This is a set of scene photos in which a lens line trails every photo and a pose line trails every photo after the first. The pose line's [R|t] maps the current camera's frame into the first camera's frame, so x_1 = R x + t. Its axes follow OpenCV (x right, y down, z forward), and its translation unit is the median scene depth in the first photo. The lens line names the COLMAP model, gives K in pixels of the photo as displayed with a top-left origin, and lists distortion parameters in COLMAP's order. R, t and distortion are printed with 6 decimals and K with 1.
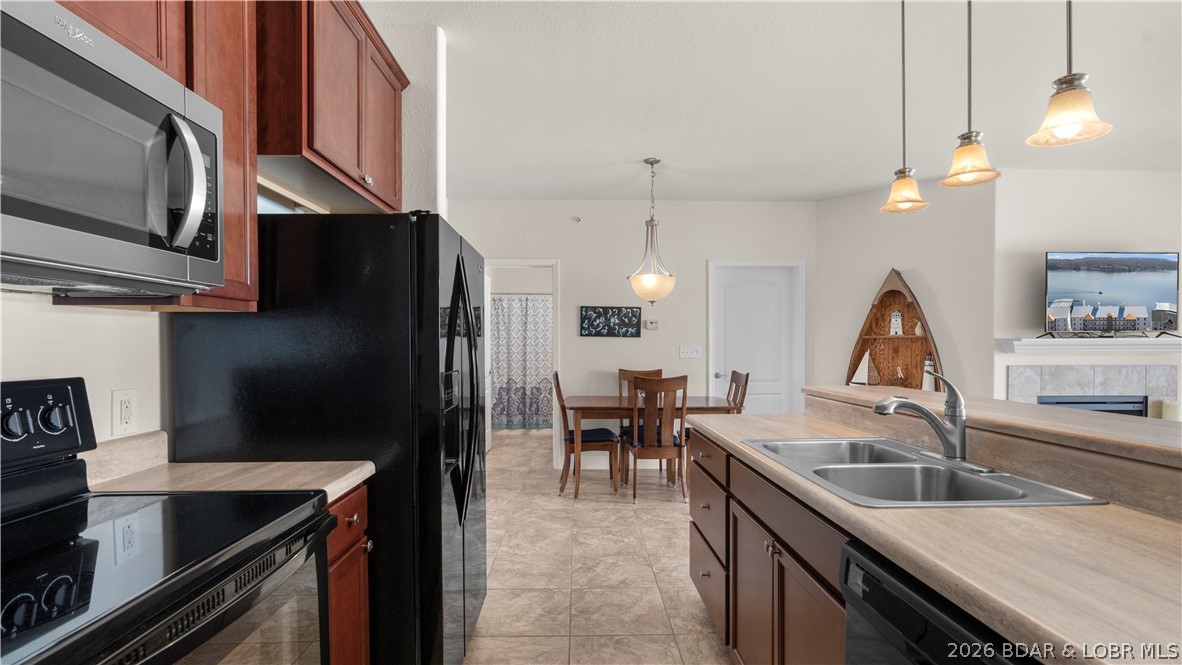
lens RADIAL K [[539.8, 0, 590.7], [0, 539.8, 353.1], [0, 0, 1]] dist [-0.004899, 0.000618]
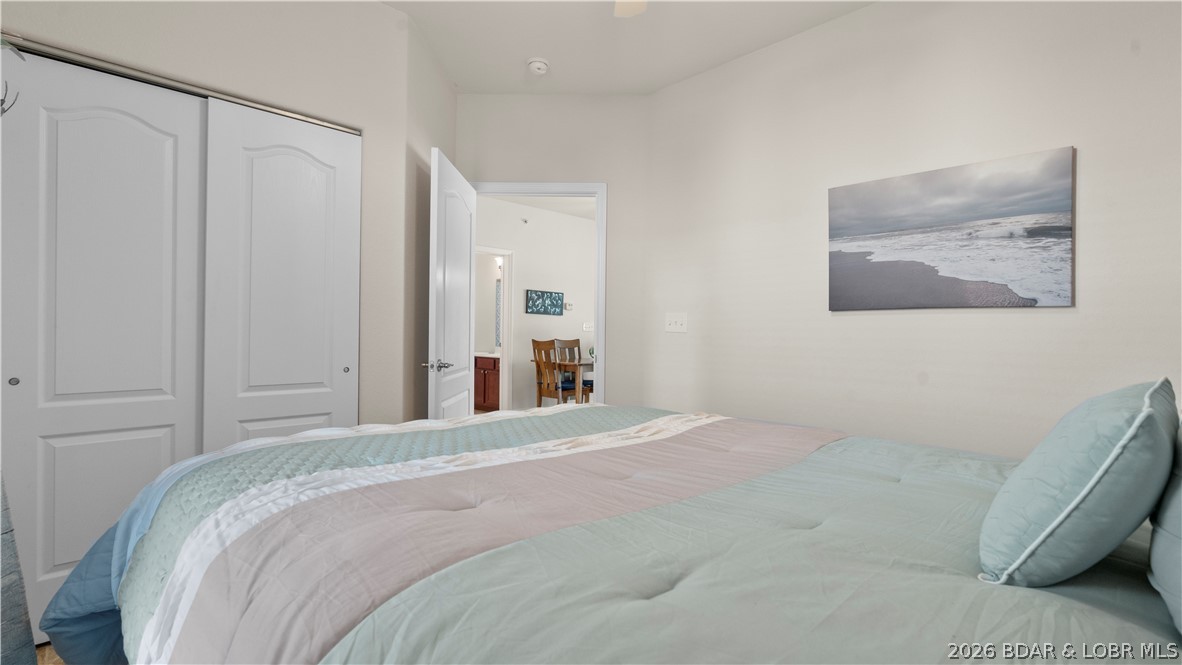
lens RADIAL K [[532.6, 0, 593.0], [0, 532.6, 338.0], [0, 0, 1]] dist [-0.007537, 0.000173]
pose [[0.736298, 0.001427, 0.676656, -0.906290], [0.005778, 0.999948, -0.008396, 0.046403], [-0.676632, 0.010092, 0.736252, -0.030701]]
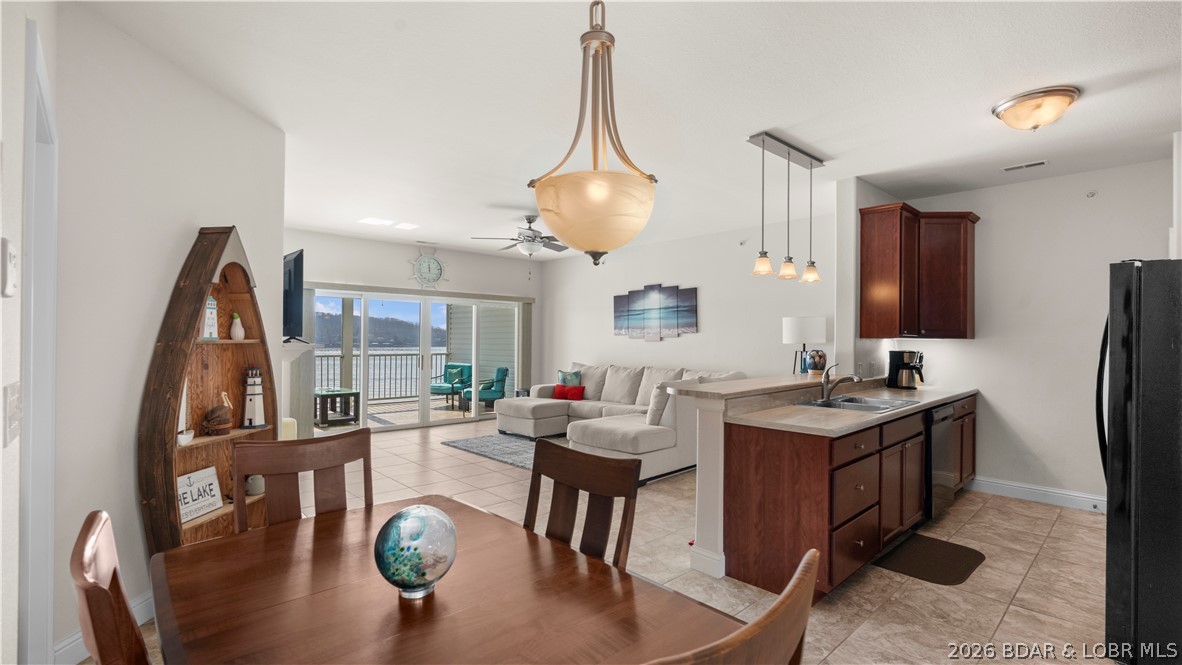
lens RADIAL K [[532.6, 0, 593.0], [0, 532.6, 338.0], [0, 0, 1]] dist [-0.007537, 0.000173]
pose [[-0.665604, -0.001271, 0.746304, -0.151919], [0.006400, 0.999952, 0.007412, -0.038507], [-0.746277, 0.009710, -0.665564, 1.178582]]
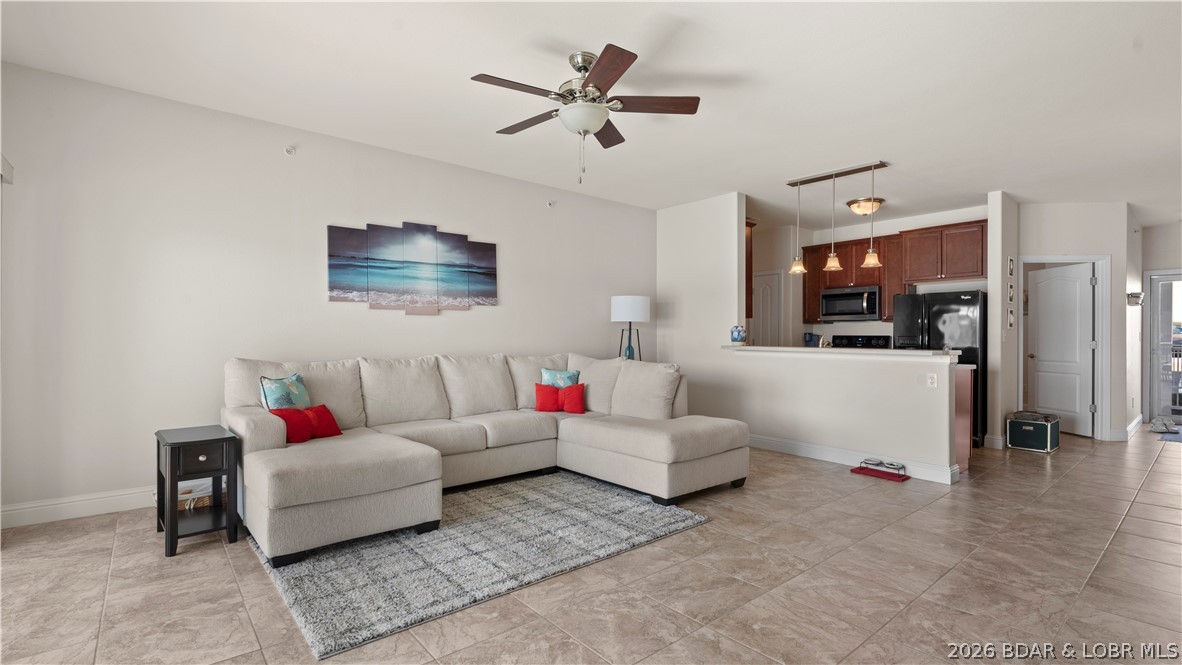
lens RADIAL K [[532.6, 0, 593.0], [0, 532.6, 338.0], [0, 0, 1]] dist [-0.007537, 0.000173]
pose [[-0.781946, -0.003152, -0.623338, 1.355374], [-0.013972, 0.999825, 0.012471, 0.012284], [0.623189, 0.018461, -0.781853, 0.945805]]
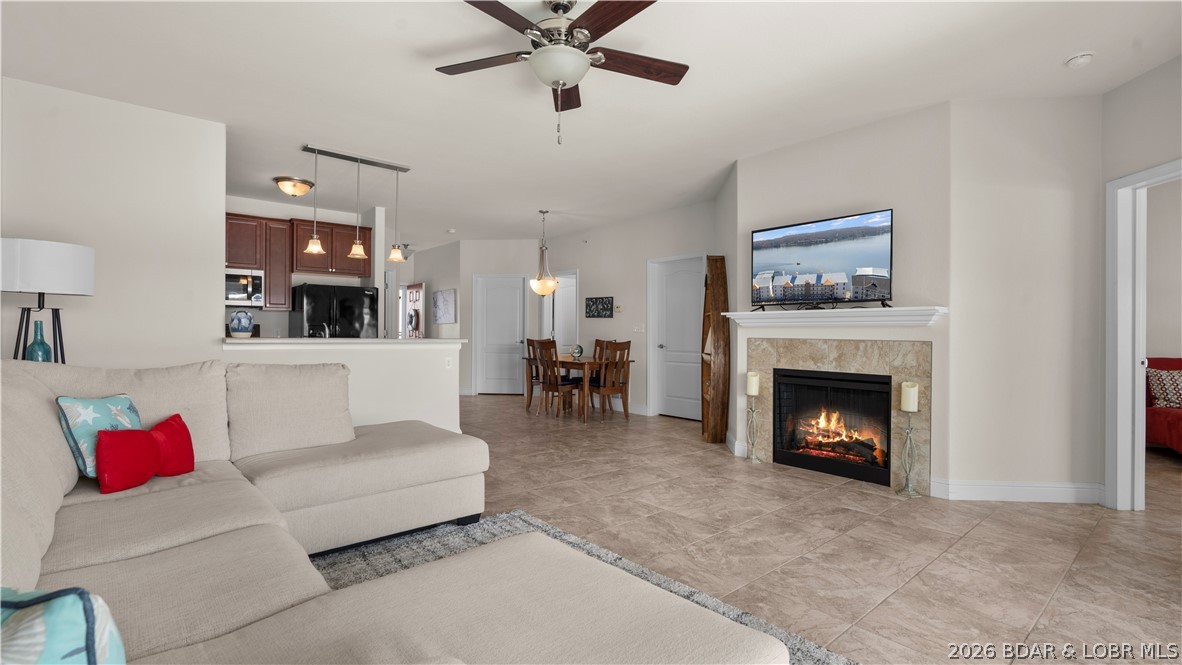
lens RADIAL K [[535.6, 0, 591.0], [0, 535.6, 332.5], [0, 0, 1]] dist [-0.009089, -0.000084]
pose [[0.624390, 0.005879, -0.781091, 1.407671], [-0.020102, 0.999761, -0.008544, 0.027519], [0.780854, 0.021036, 0.624359, 0.087844]]
